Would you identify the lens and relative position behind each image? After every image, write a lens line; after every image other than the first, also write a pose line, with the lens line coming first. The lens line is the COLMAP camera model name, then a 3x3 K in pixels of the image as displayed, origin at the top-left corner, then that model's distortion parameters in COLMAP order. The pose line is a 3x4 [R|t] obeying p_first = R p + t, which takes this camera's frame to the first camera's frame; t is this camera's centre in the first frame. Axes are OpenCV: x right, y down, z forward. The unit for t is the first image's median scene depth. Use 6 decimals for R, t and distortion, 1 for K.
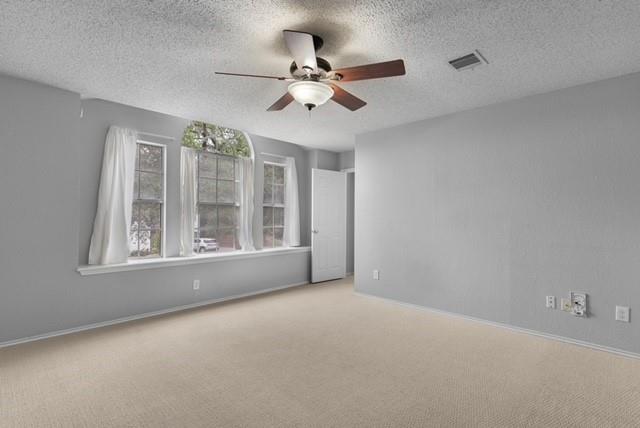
lens RADIAL K [[313.0, 0, 320.0], [0, 313.0, 214.0], [0, 0, 1]] dist [0.004991, 0.000673]
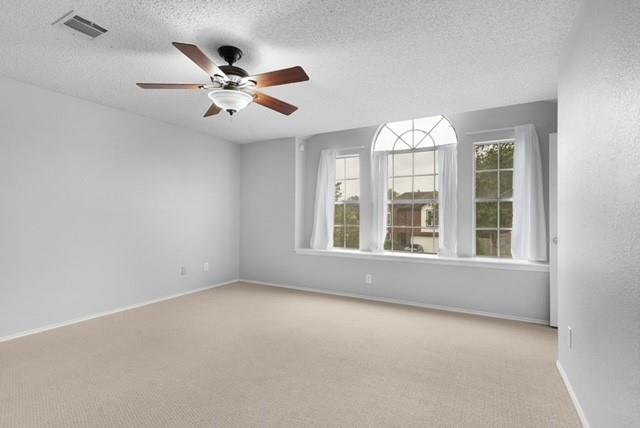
lens RADIAL K [[313.0, 0, 320.0], [0, 313.0, 214.0], [0, 0, 1]] dist [0.004991, 0.000673]
pose [[0.237743, -0.007161, -0.971302, 0.578628], [0.010961, 0.999929, -0.004689, 0.005435], [0.971266, -0.009531, 0.237805, 0.548387]]
